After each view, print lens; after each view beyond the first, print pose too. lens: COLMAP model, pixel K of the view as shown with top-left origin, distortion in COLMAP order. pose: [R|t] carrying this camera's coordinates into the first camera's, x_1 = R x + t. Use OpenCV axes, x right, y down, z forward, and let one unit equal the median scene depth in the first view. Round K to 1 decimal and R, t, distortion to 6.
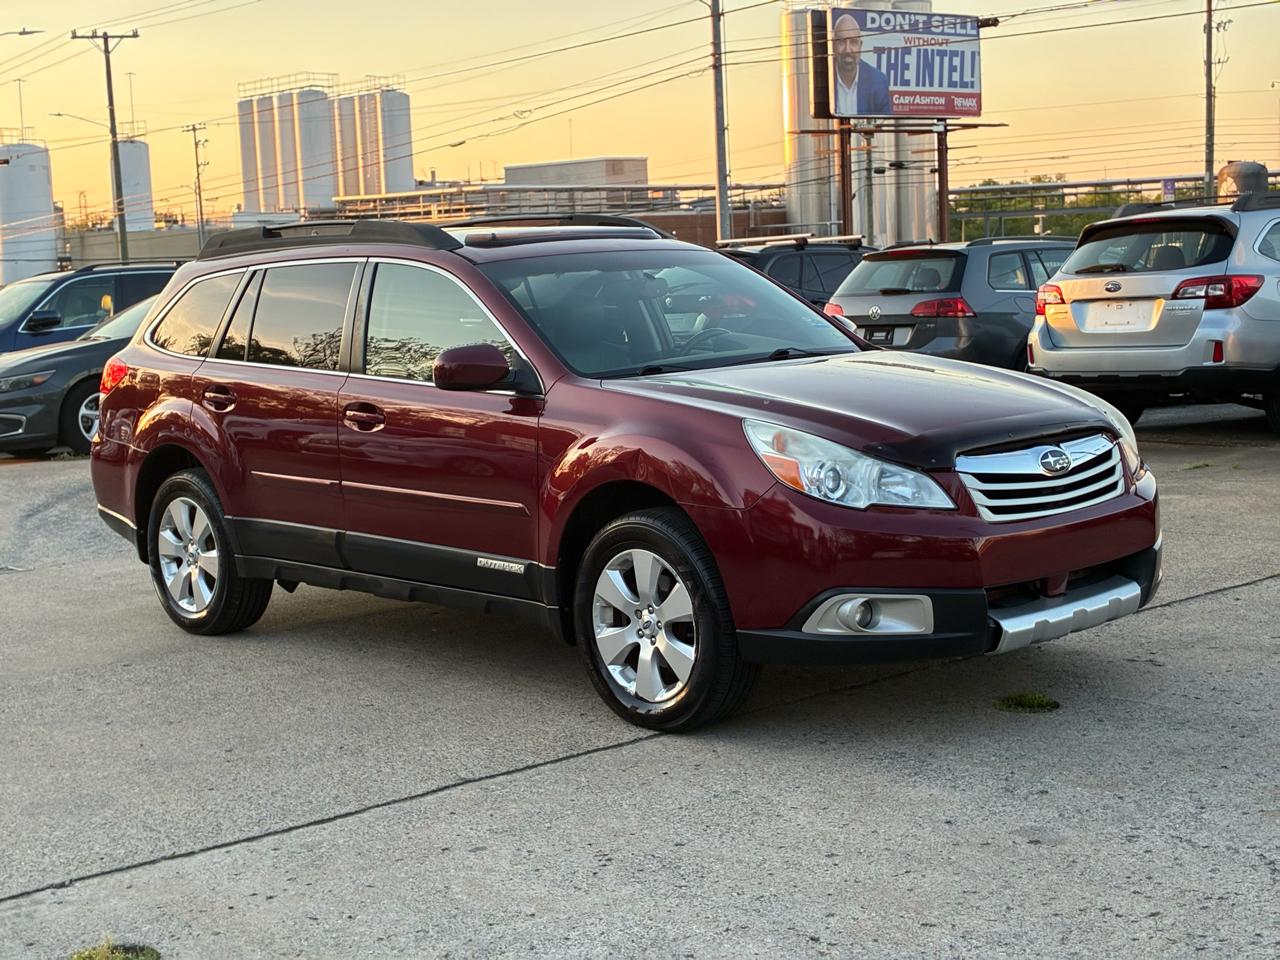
lens RADIAL K [[1934.7, 0, 631.3], [0, 1934.7, 487.5], [0, 0, 1]] dist [0.053934, 0.000000]
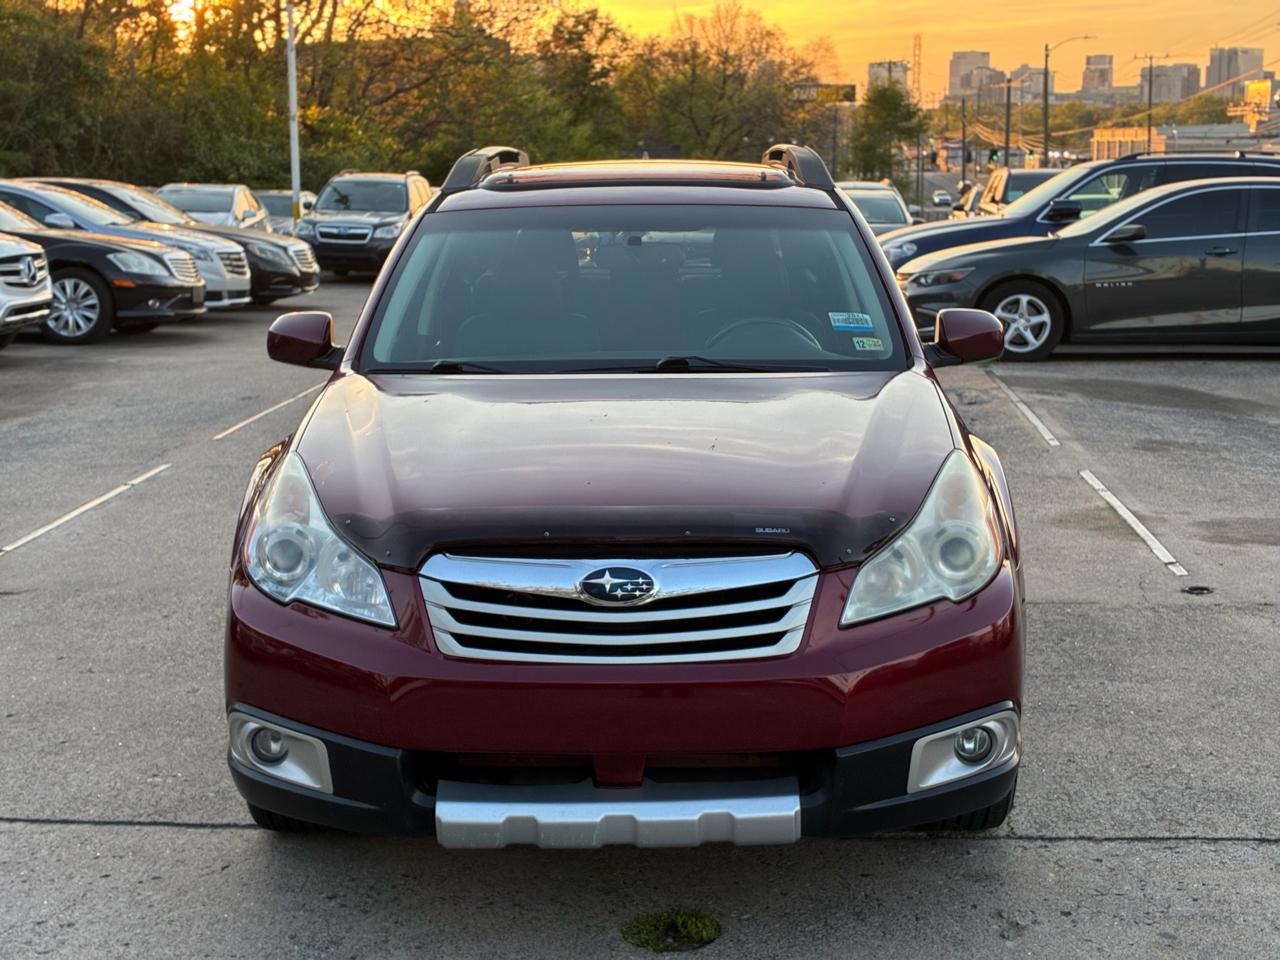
lens RADIAL K [[1934.7, 0, 640.3], [0, 1934.7, 480.2], [0, 0, 1]] dist [0.053934, 0.000000]
pose [[0.724786, 0.156337, -0.671002, 0.658604], [-0.111149, 0.987690, 0.110064, -0.121240], [0.679949, -0.005191, 0.733241, 0.532734]]
